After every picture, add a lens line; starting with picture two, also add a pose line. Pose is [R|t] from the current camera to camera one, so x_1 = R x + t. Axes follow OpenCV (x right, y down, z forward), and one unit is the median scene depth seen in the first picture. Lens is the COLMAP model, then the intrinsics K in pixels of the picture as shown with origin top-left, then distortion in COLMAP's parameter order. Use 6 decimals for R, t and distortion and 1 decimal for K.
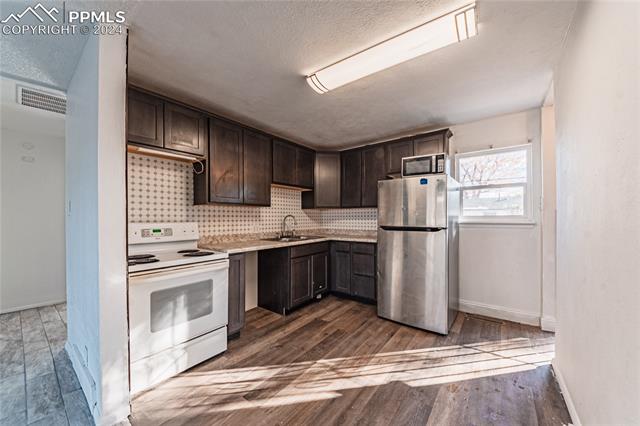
lens RADIAL K [[227.3, 0, 319.9], [0, 227.3, 216.9], [0, 0, 1]] dist [-0.000942, -0.000208]
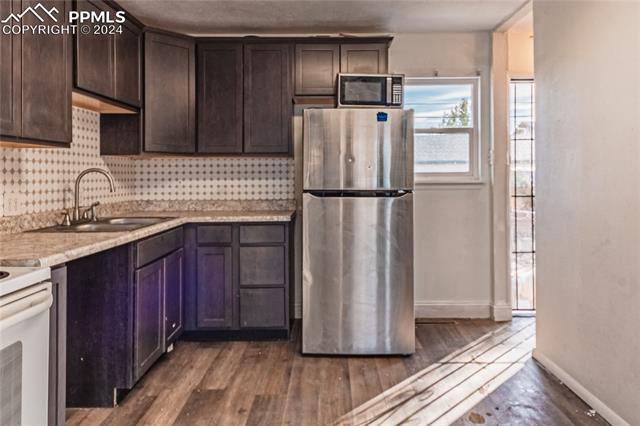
lens RADIAL K [[466.8, 0, 320.8], [0, 466.8, 171.9], [0, 0, 1]] dist [0.050335, 0.002426]
pose [[0.797776, 0.005211, 0.602931, -0.386990], [-0.000077, 0.999964, -0.008541, 0.005356], [-0.602953, 0.006768, 0.797748, 0.062676]]
